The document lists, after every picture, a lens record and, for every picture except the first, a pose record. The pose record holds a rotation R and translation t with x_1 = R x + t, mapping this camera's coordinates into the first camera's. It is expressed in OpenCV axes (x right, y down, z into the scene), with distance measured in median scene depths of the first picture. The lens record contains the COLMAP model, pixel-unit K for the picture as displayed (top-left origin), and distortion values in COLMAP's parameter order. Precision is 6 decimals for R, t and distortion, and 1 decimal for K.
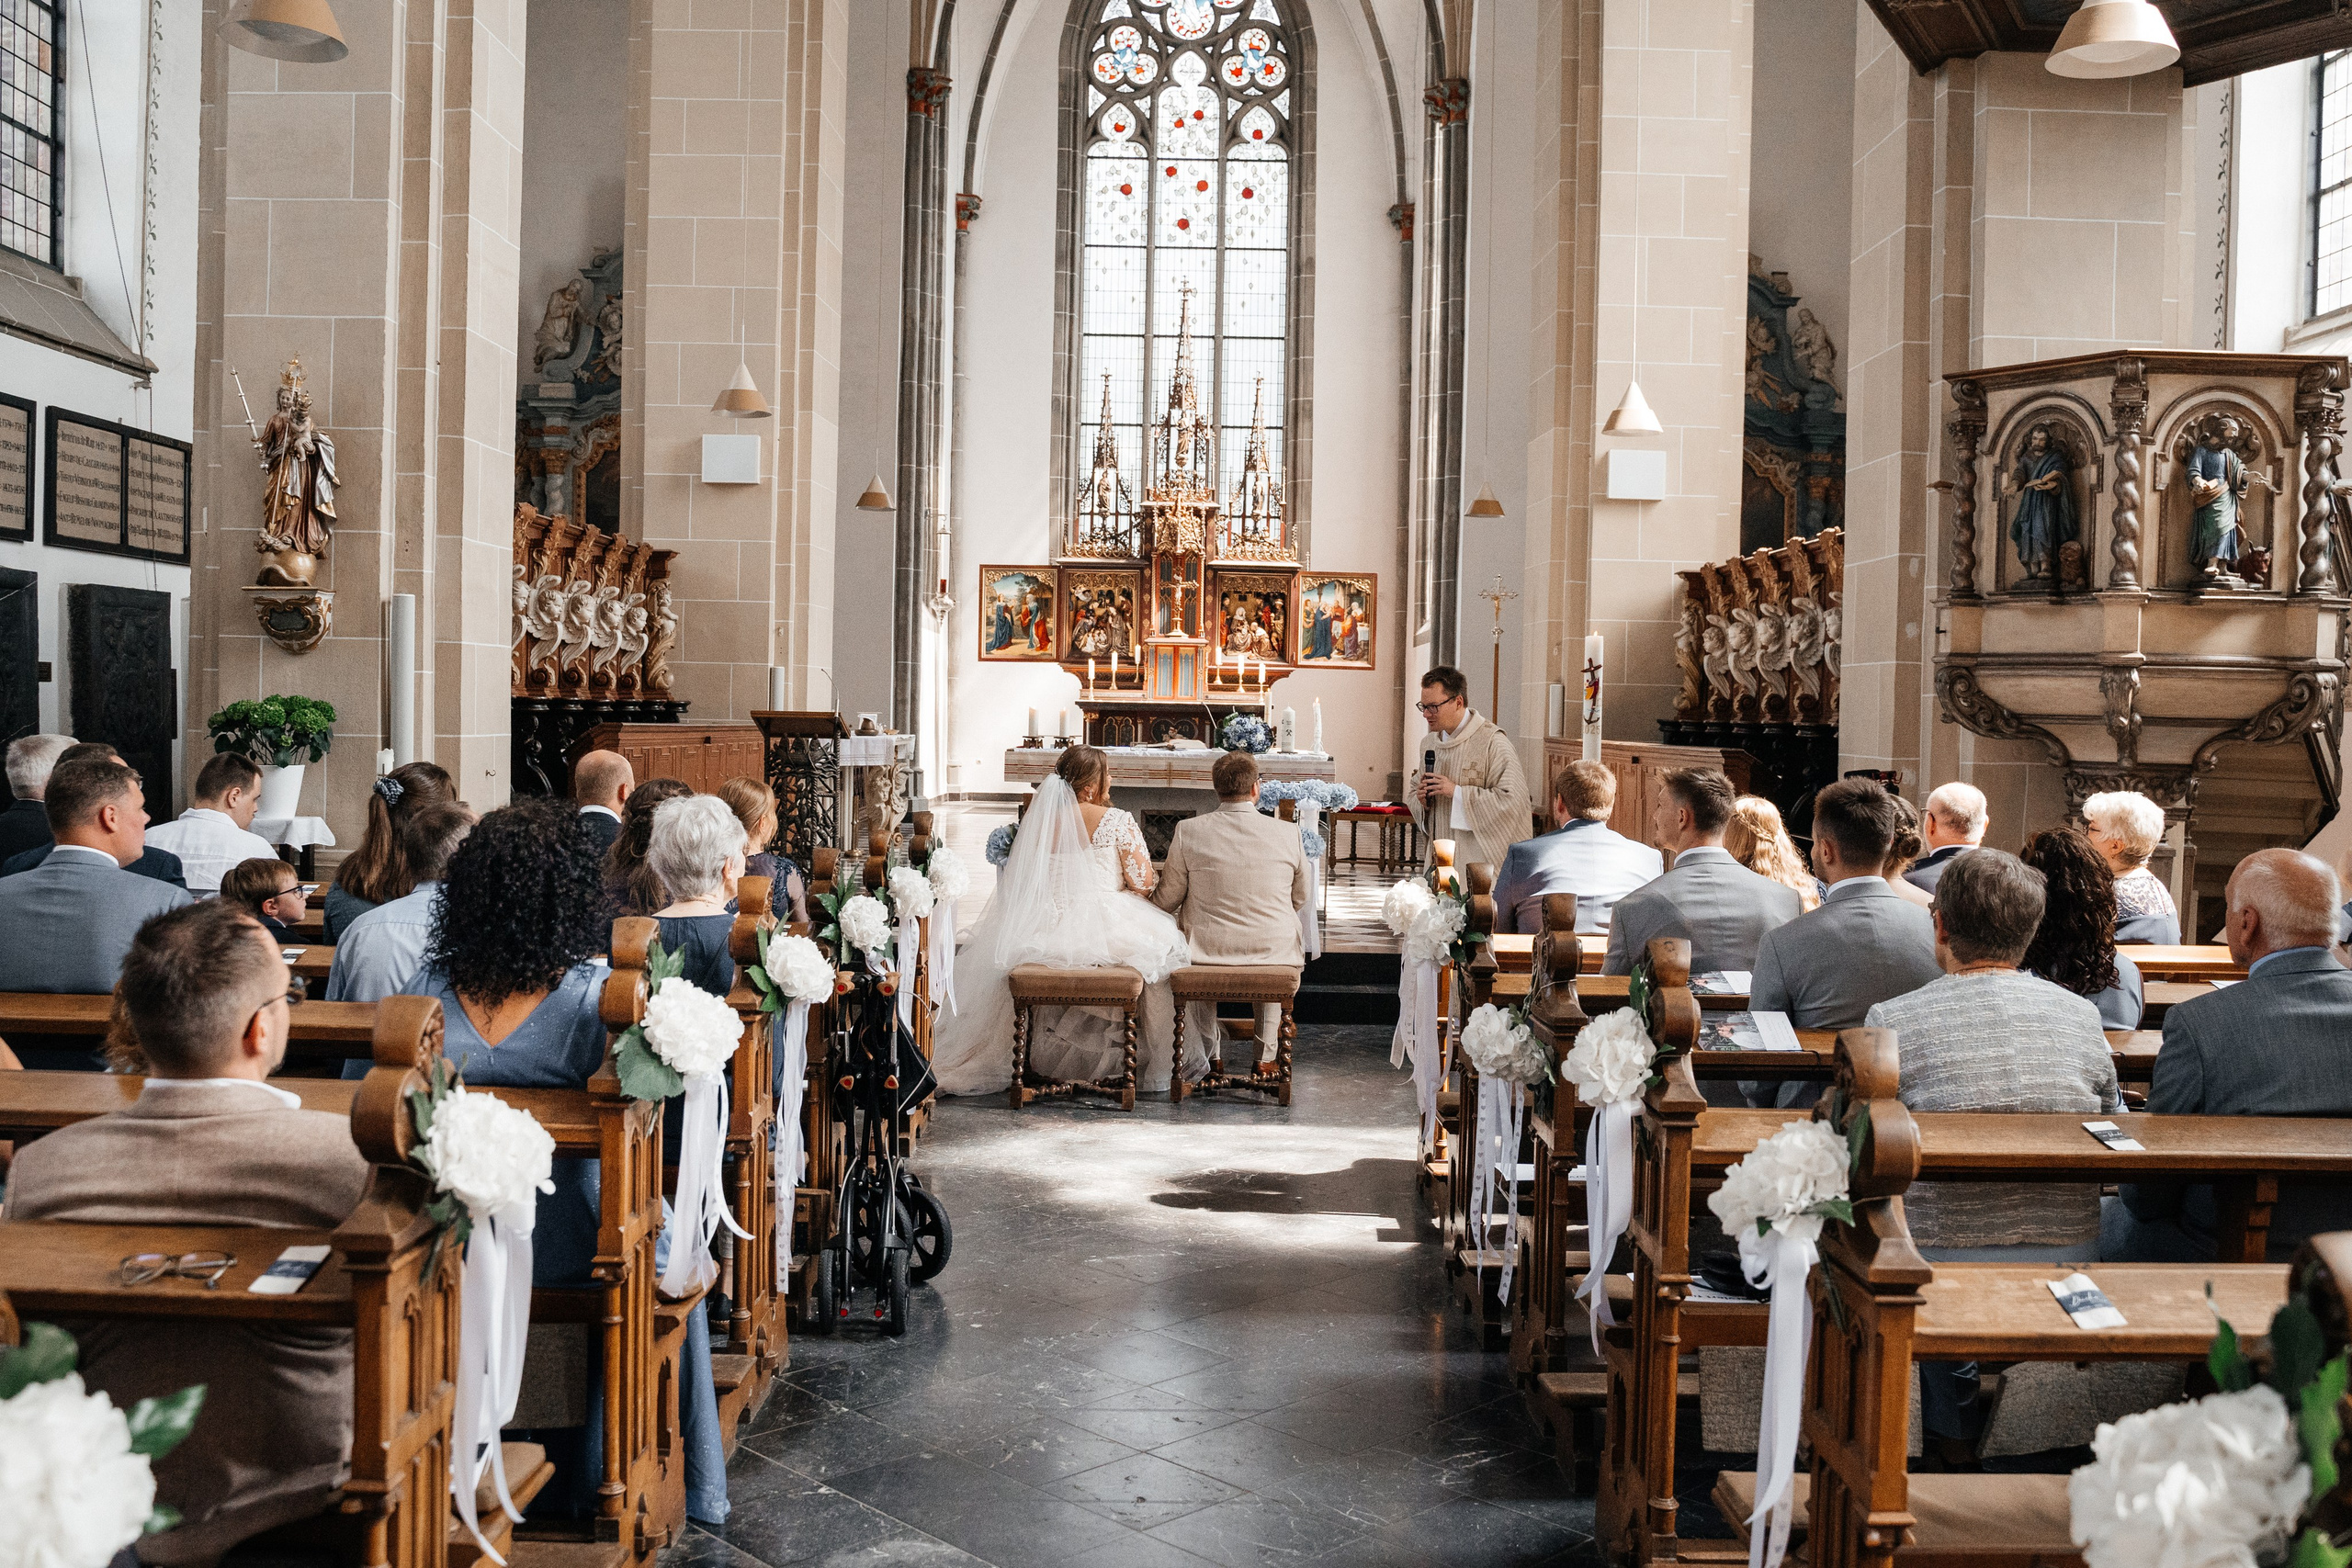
lens RADIAL K [[2043.1, 0, 1176.0], [0, 2043.1, 784.0], [0, 0, 1]] dist [-0.003538, -0.000506]
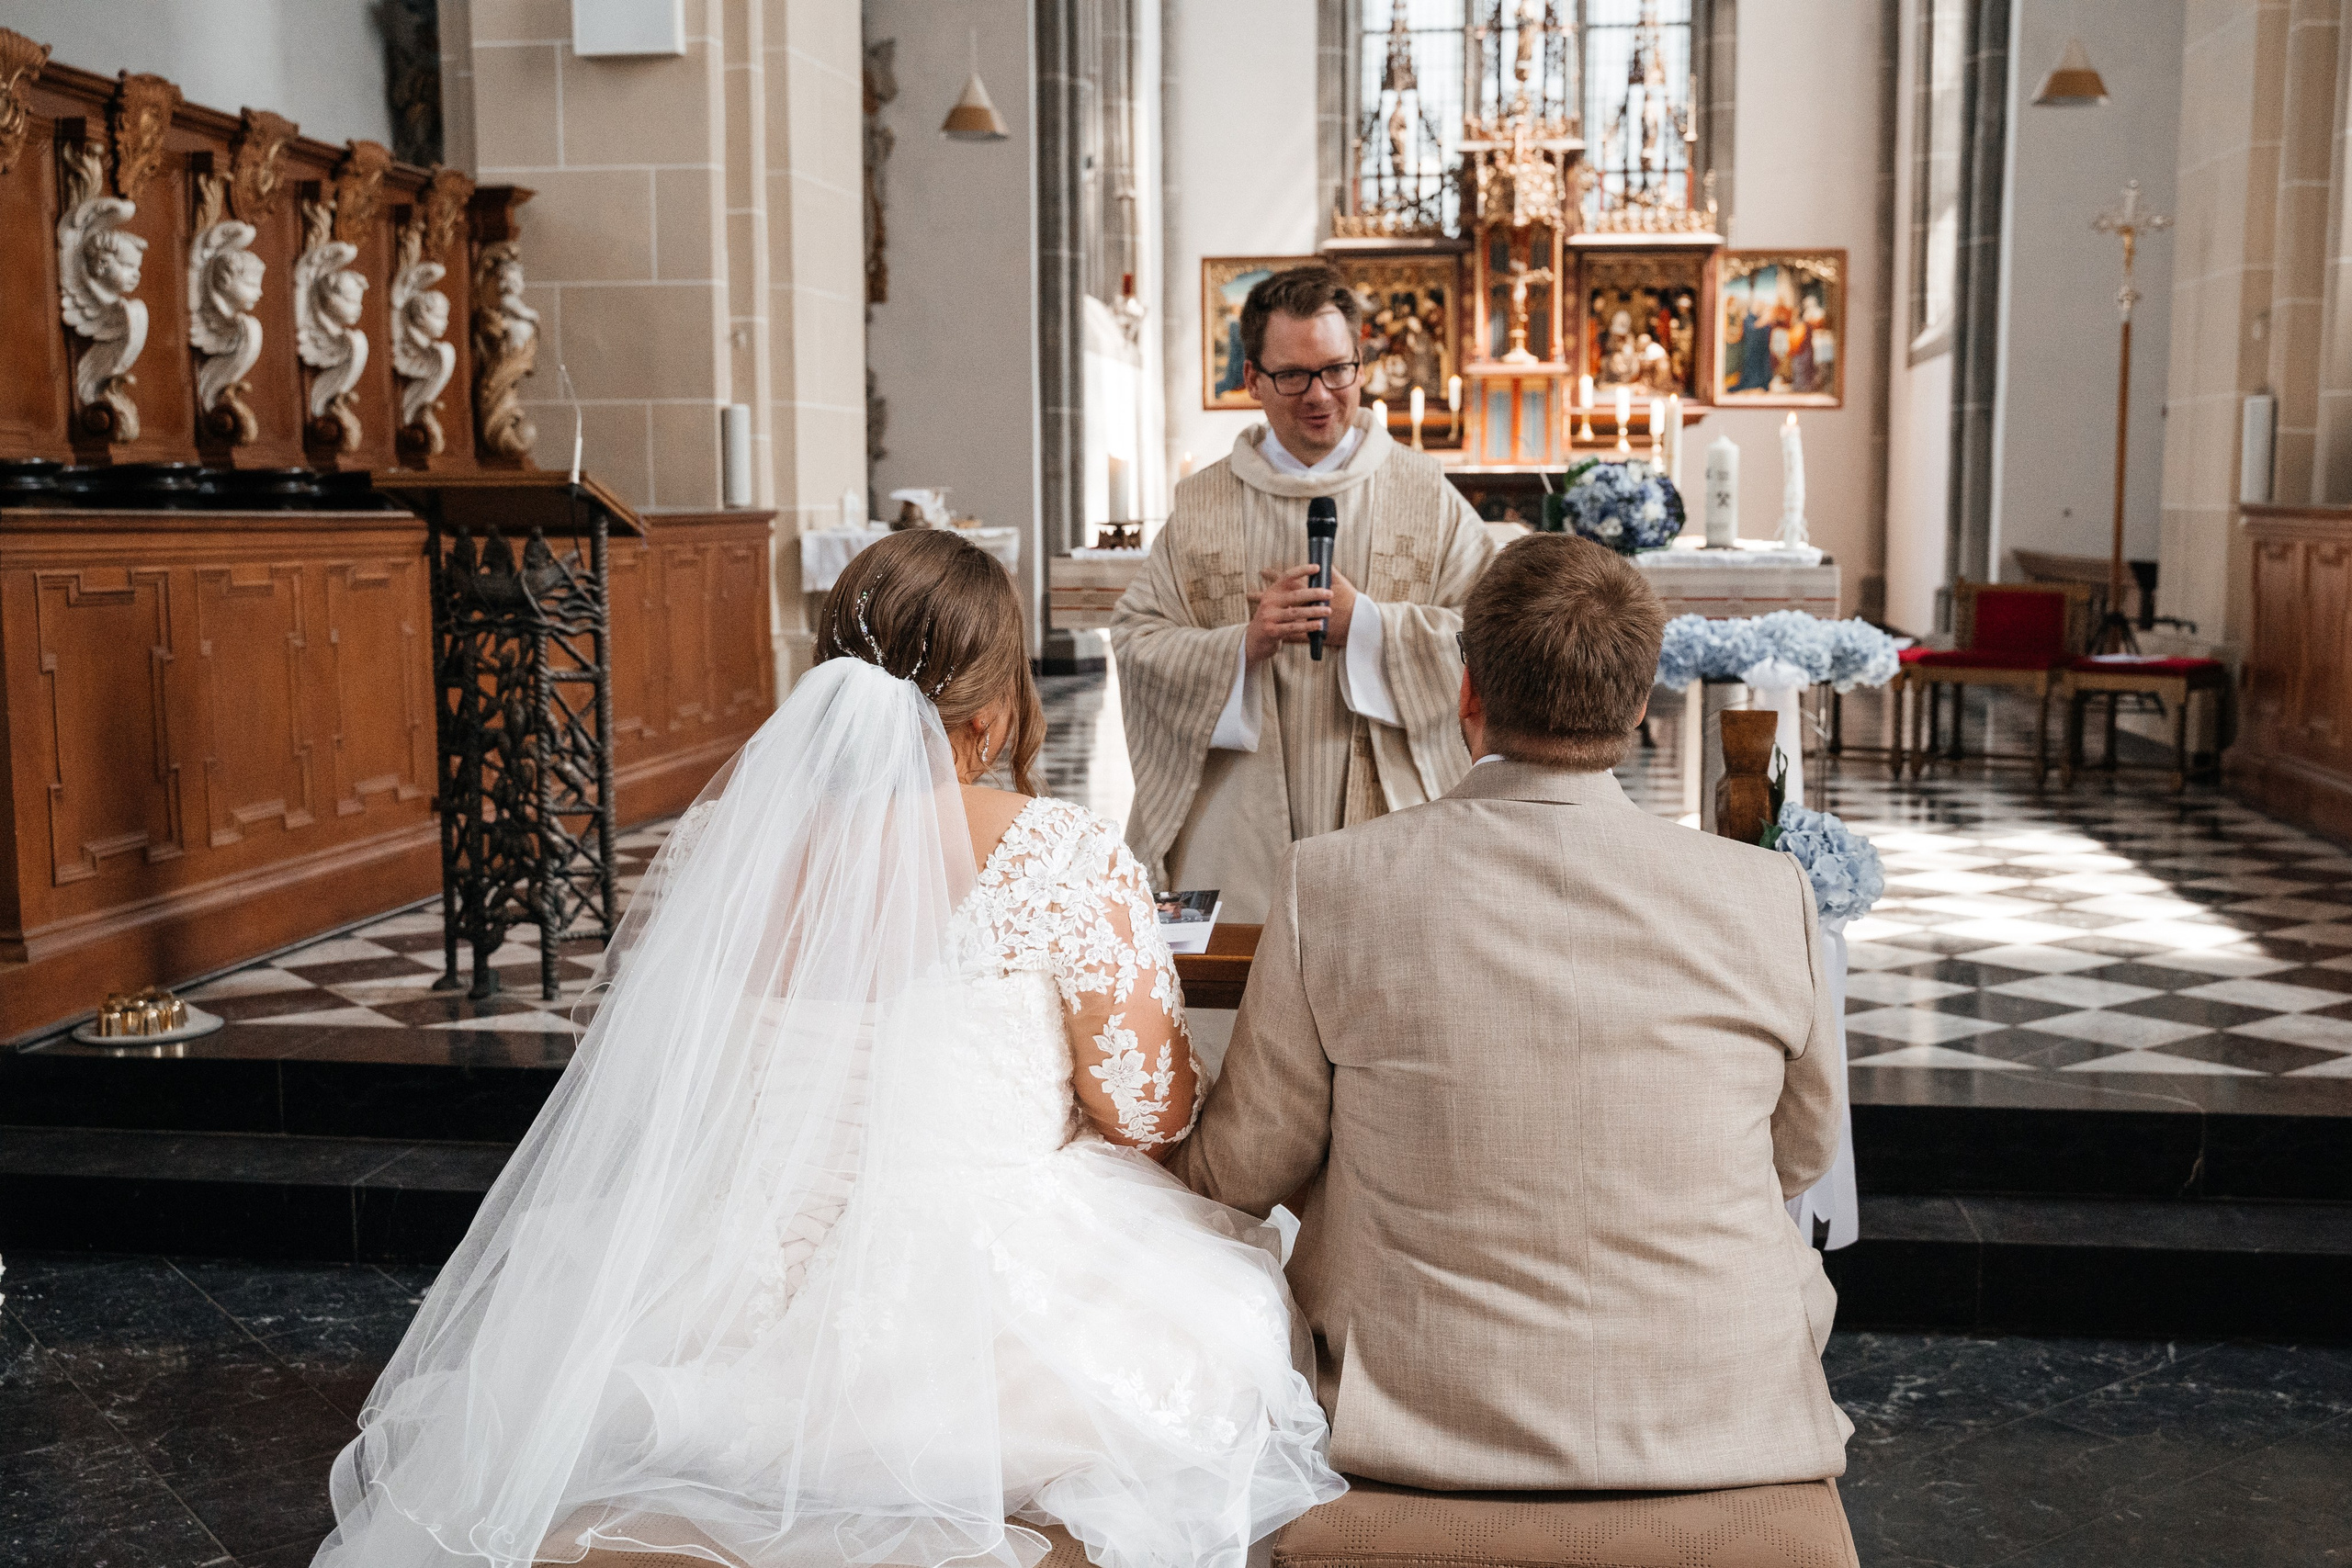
lens RADIAL K [[2705.2, 0, 1181.1], [0, 2705.2, 830.8], [0, 0, 1]] dist [0.000168, -0.011465]
pose [[0.991156, -0.008194, -0.132451, 0.006768], [0.019650, 0.996151, 0.085423, -0.002624], [0.131241, -0.087271, 0.987502, 0.162044]]
